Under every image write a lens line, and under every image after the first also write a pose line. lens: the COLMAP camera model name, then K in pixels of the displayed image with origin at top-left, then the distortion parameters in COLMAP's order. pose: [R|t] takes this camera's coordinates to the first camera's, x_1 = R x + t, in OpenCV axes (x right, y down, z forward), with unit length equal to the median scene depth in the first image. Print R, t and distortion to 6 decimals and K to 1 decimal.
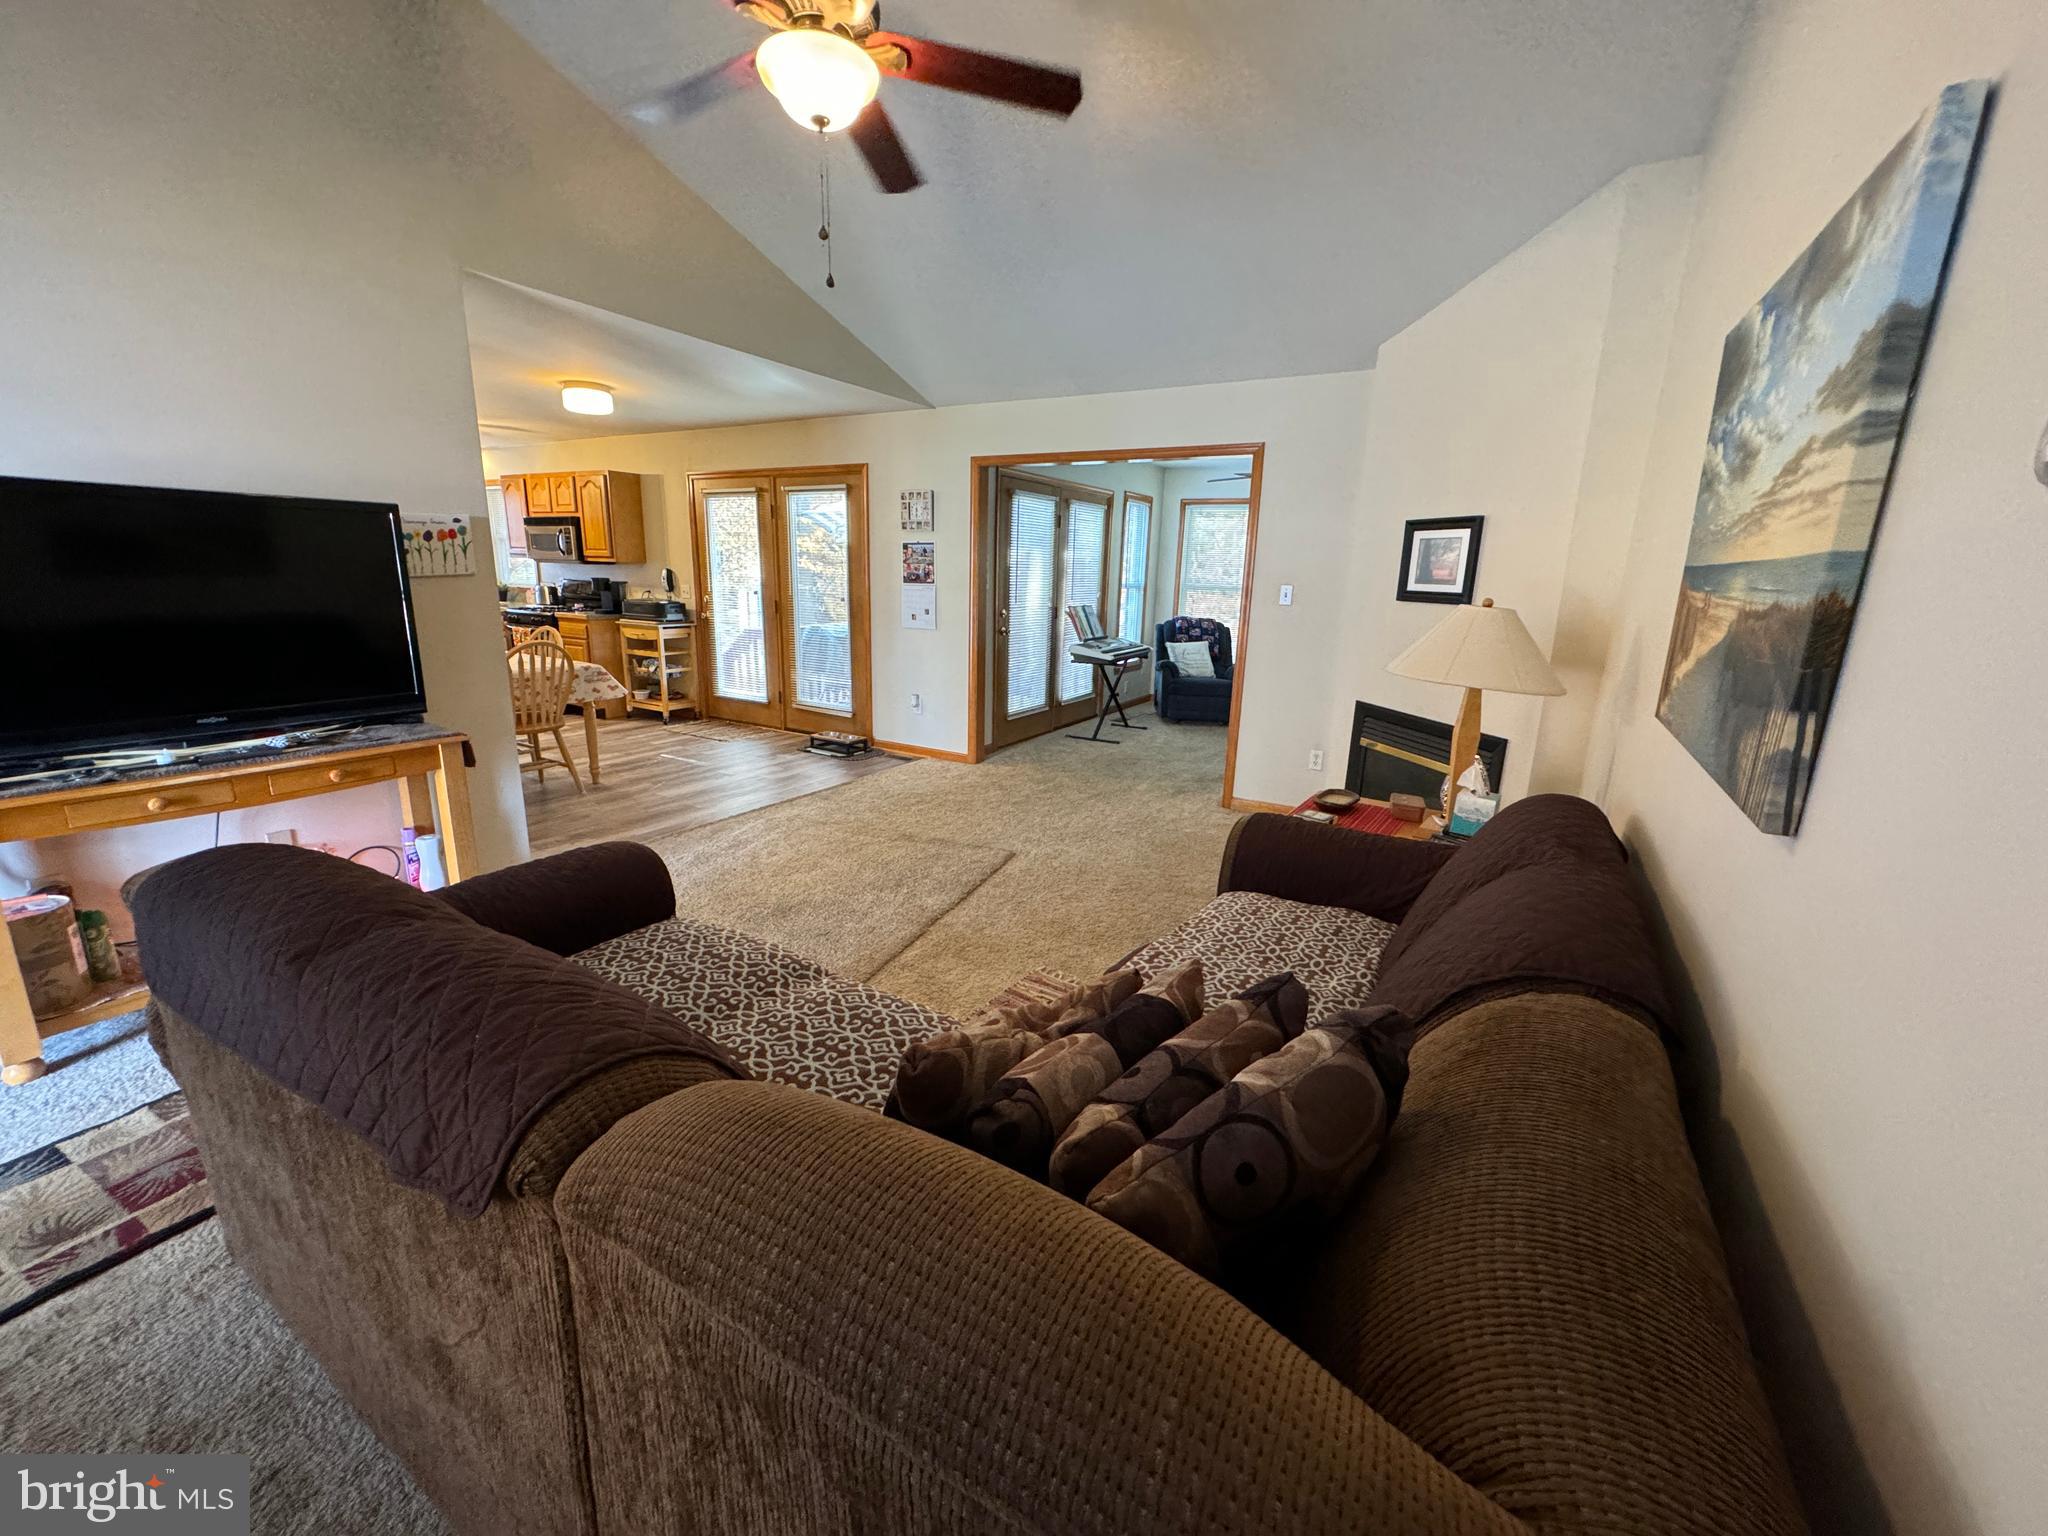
lens RADIAL K [[813.8, 0, 1021.8], [0, 813.8, 758.3], [0, 0, 1]] dist [-0.000232, -0.000298]
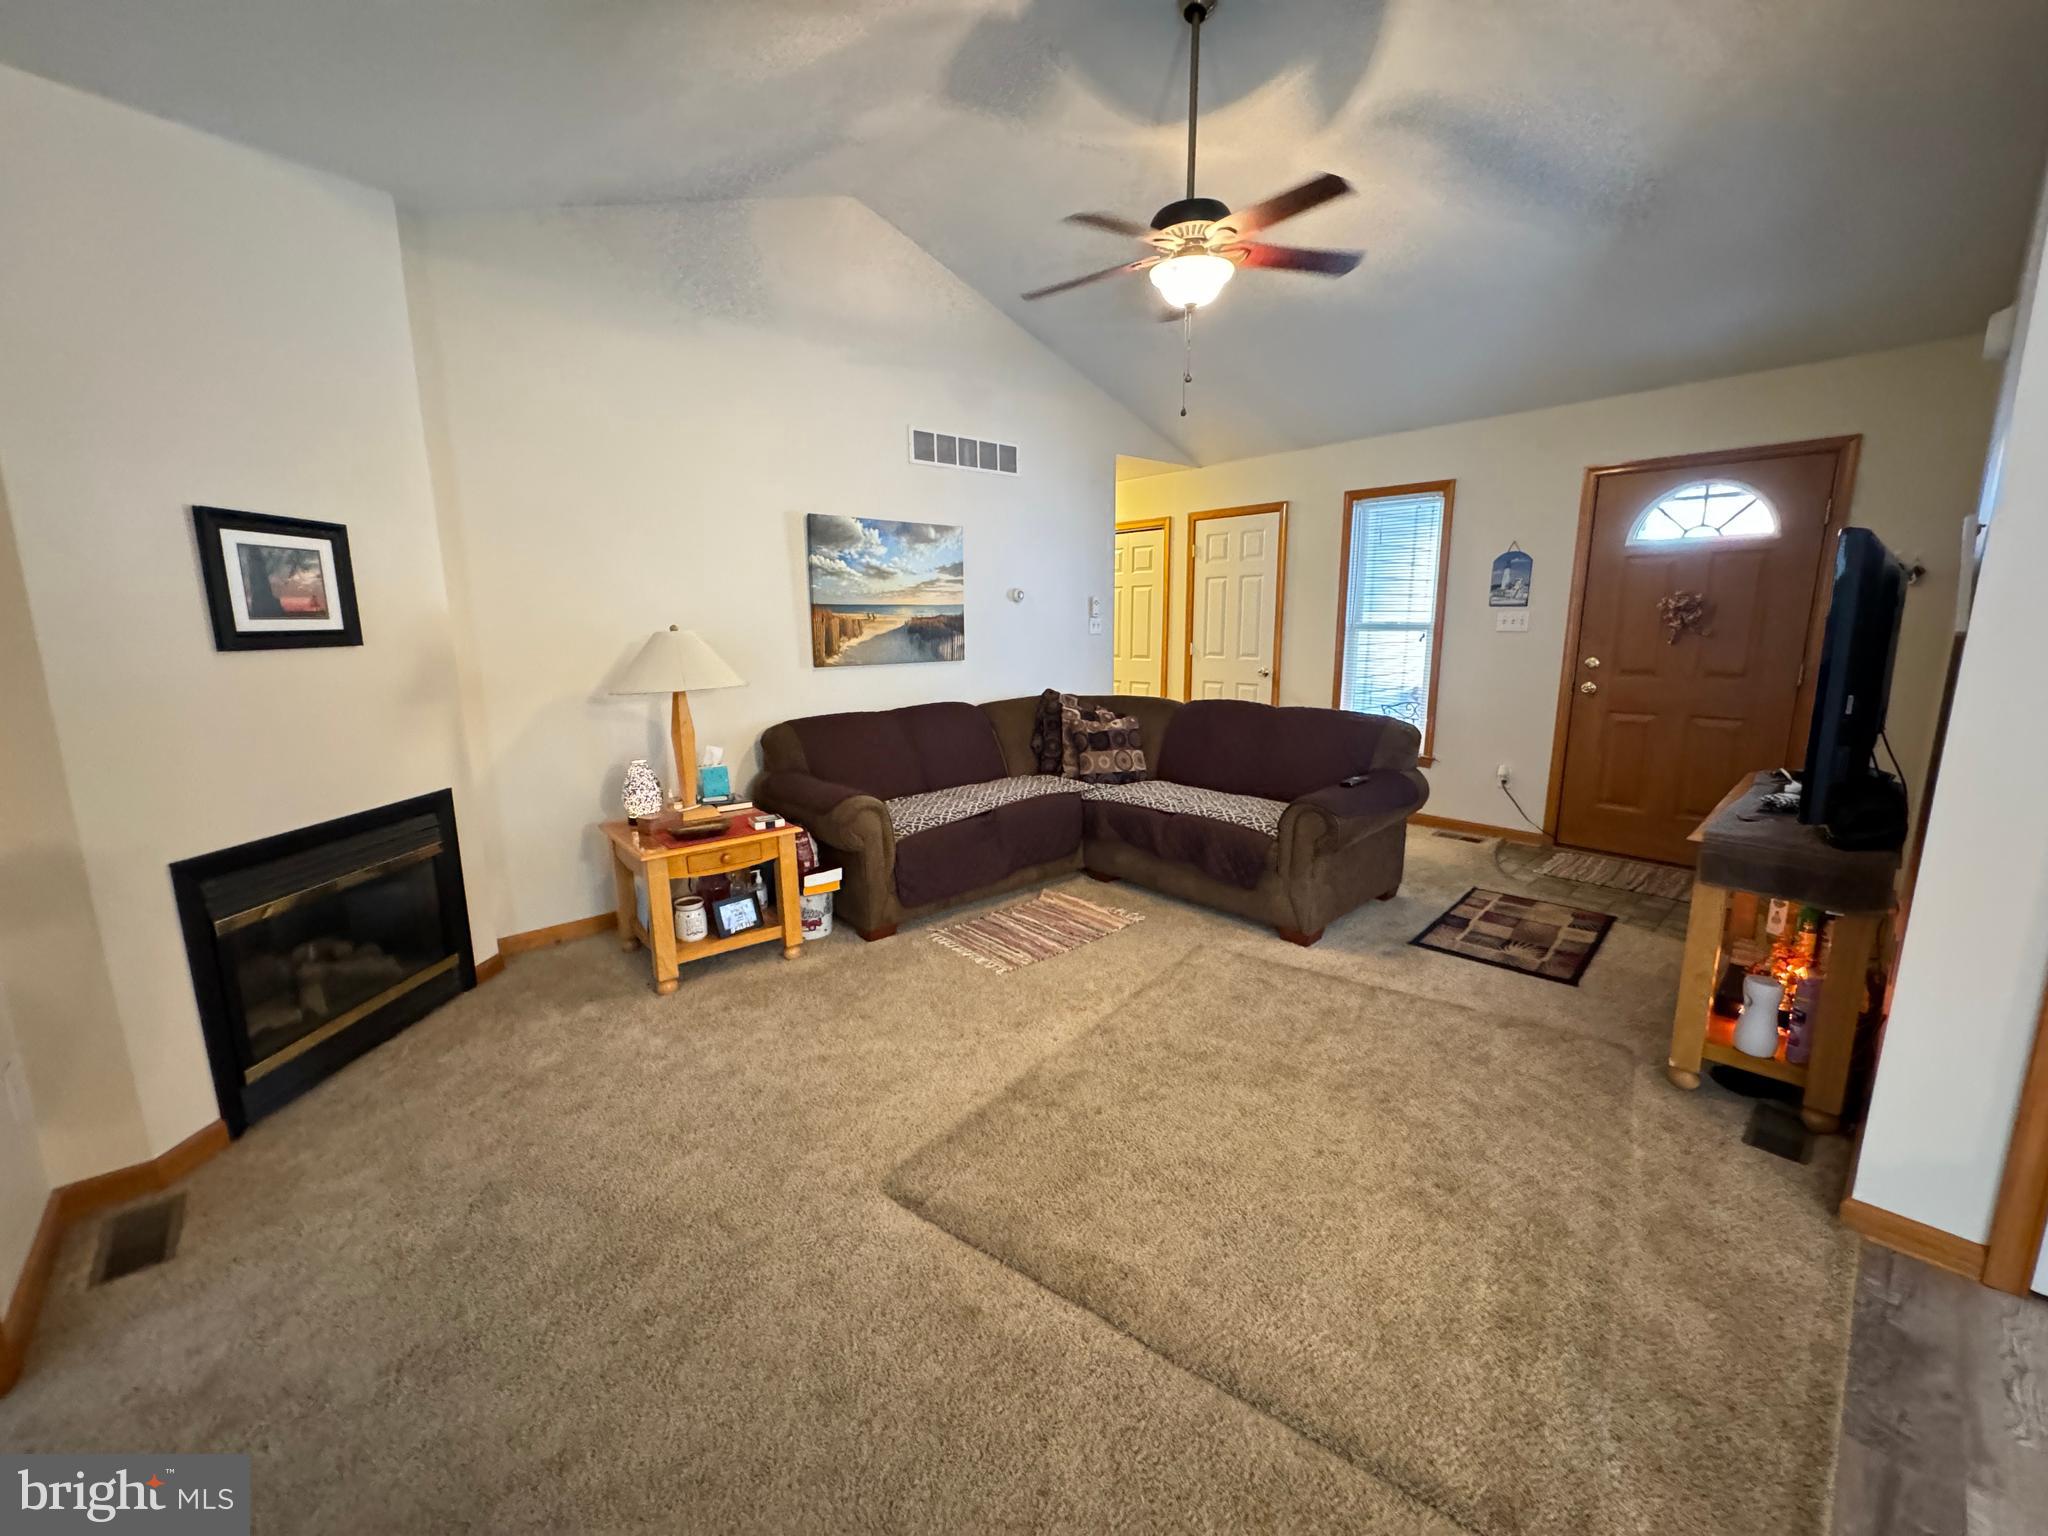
lens RADIAL K [[813.8, 0, 1019.6], [0, 813.8, 767.7], [0, 0, 1]] dist [-0.000232, -0.000298]
pose [[-0.954095, -0.070842, 0.291004, -0.124770], [0.053241, 0.916032, 0.397555, -0.175342], [-0.294733, 0.394799, -0.870211, 0.760596]]
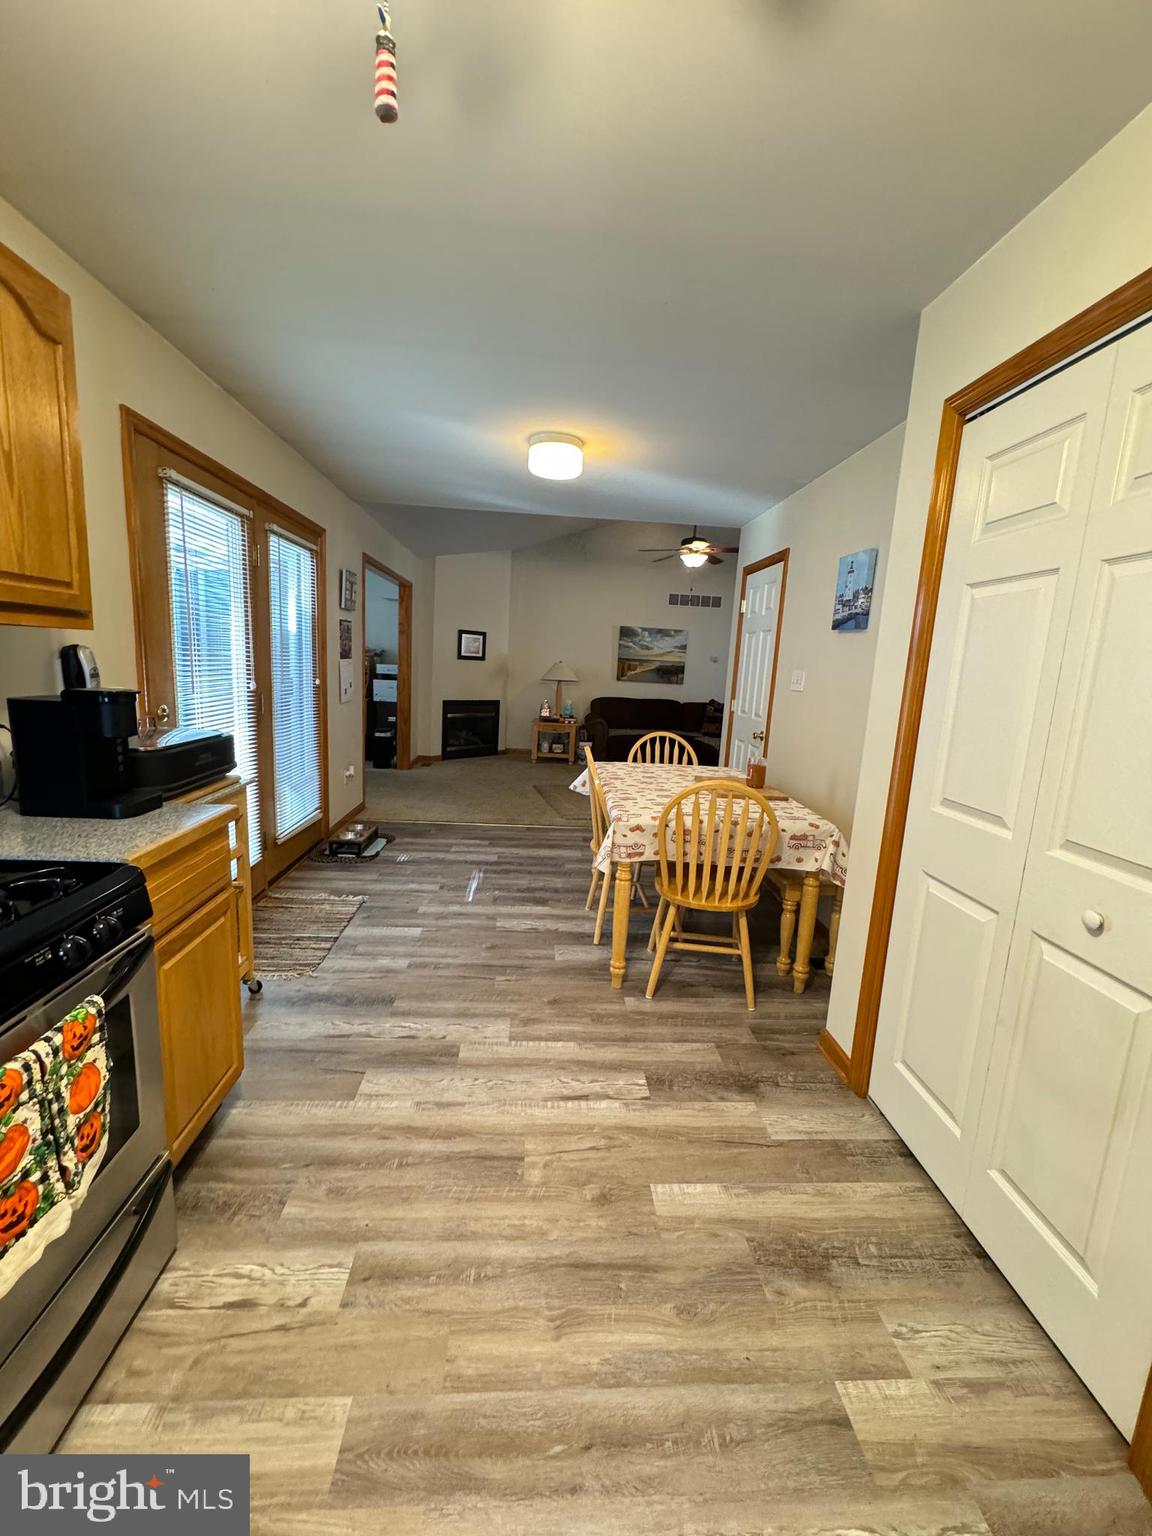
lens RADIAL K [[610.4, 0, 574.6], [0, 610.4, 761.9], [0, 0, 1]] dist [-0.000232, -0.000298]
pose [[-0.559915, -0.191367, 0.806147, -0.795494], [0.117896, 0.944660, 0.306134, -0.248197], [-0.820119, 0.266451, -0.506368, 1.003274]]
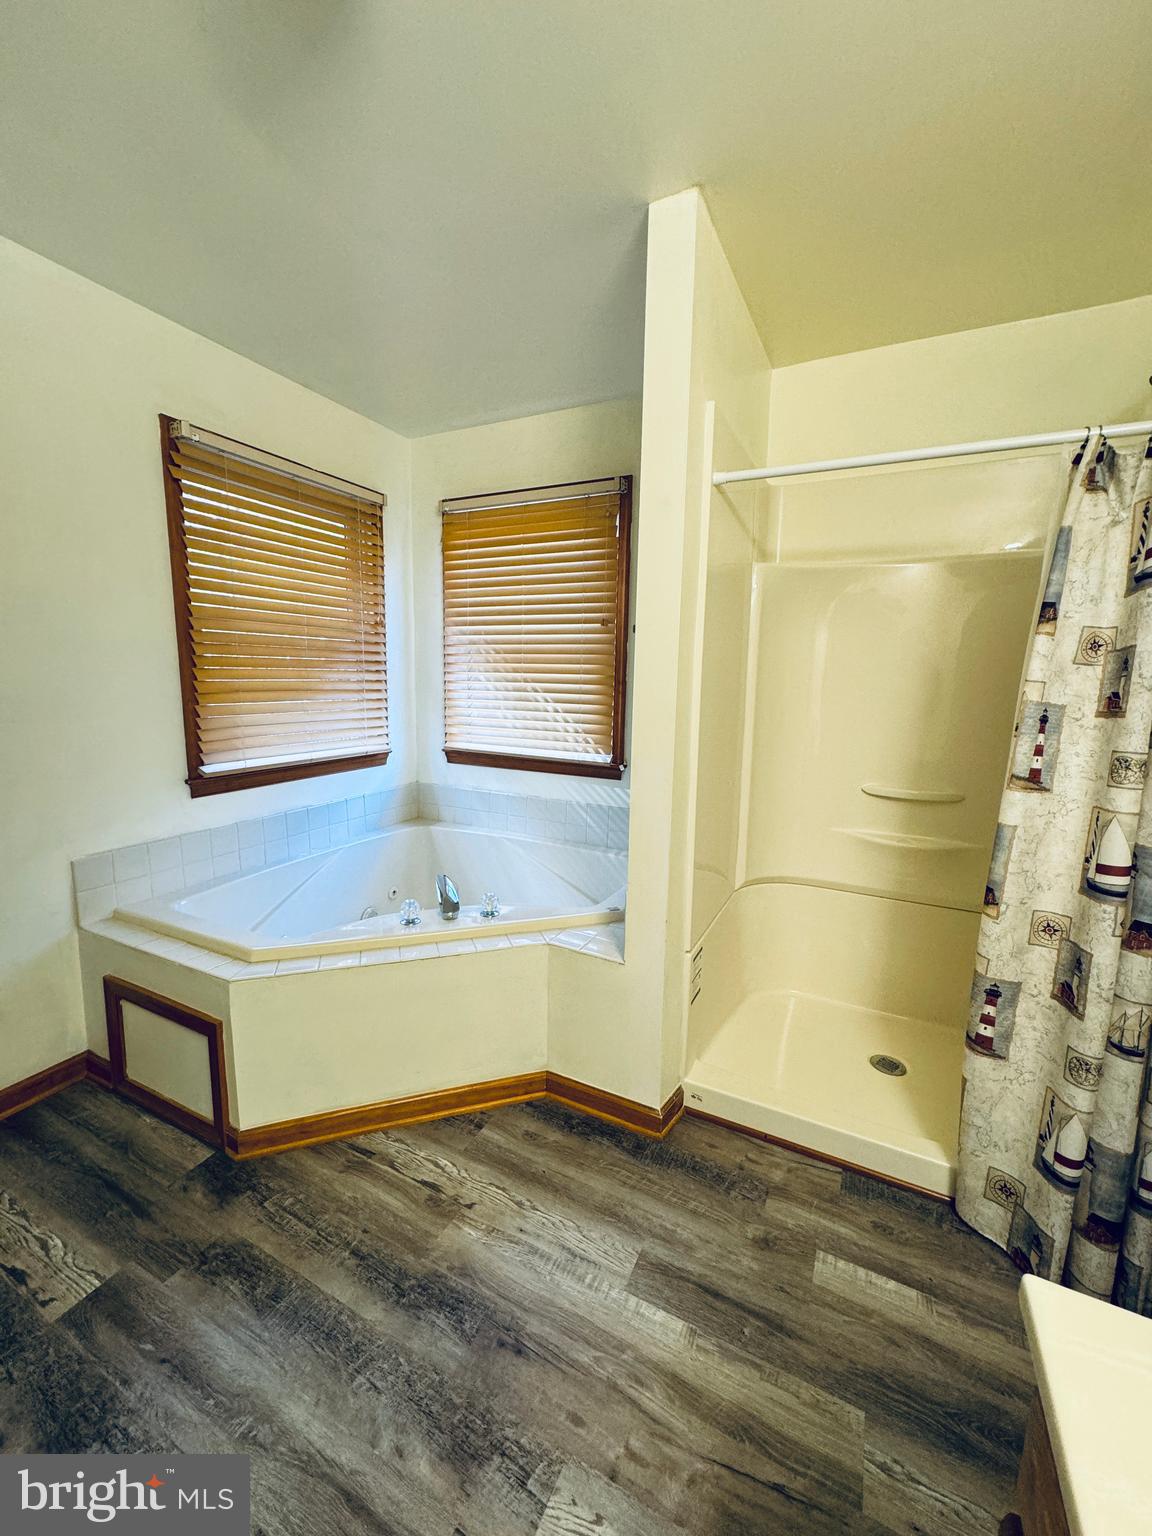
lens RADIAL K [[610.4, 0, 581.4], [0, 610.4, 761.3], [0, 0, 1]] dist [-0.000232, -0.000298]
pose [[-0.060983, -0.173978, 0.982859, -0.979743], [0.208358, 0.960780, 0.182998, -0.178322], [-0.976149, 0.215947, -0.022342, 0.693859]]
